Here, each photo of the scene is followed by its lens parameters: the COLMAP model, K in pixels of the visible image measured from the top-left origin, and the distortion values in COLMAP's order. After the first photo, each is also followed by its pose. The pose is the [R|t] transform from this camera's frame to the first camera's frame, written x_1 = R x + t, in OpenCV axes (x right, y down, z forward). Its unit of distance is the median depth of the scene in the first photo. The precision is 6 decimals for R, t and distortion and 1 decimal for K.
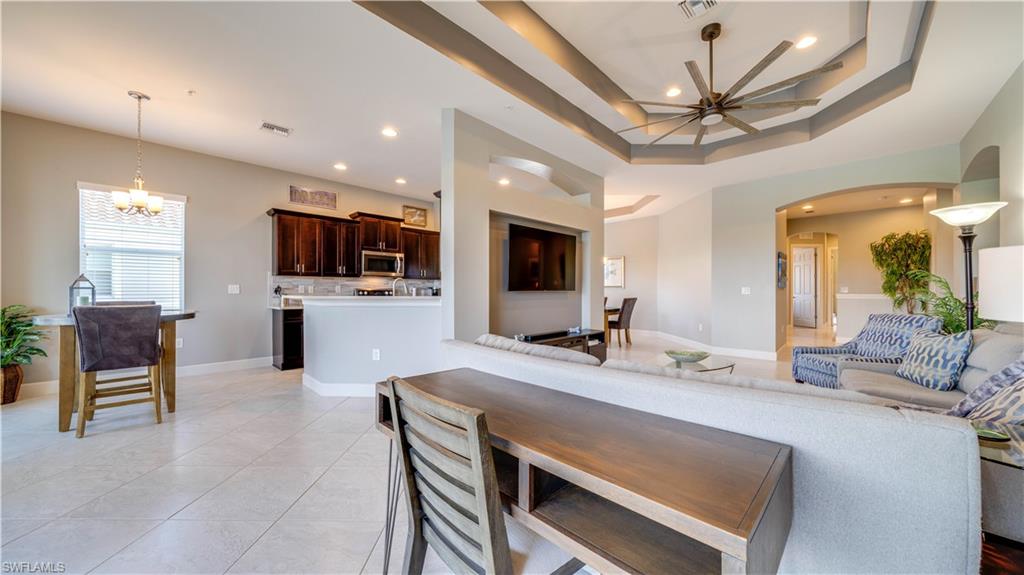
lens RADIAL K [[349.6, 0, 509.4], [0, 349.6, 291.4], [0, 0, 1]] dist [-0.010351, -0.000122]
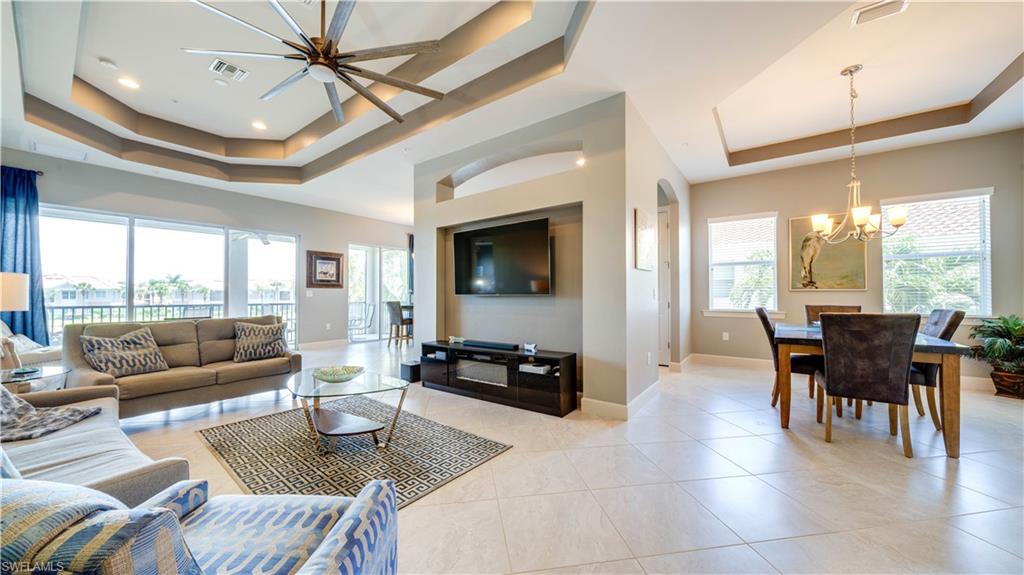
lens RADIAL K [[349.6, 0, 509.4], [0, 349.6, 291.4], [0, 0, 1]] dist [-0.010351, -0.000122]
pose [[0.130759, -0.017417, -0.991261, 0.921690], [-0.001842, 0.999840, -0.017811, 0.004856], [0.991412, 0.004155, 0.130706, 0.858978]]
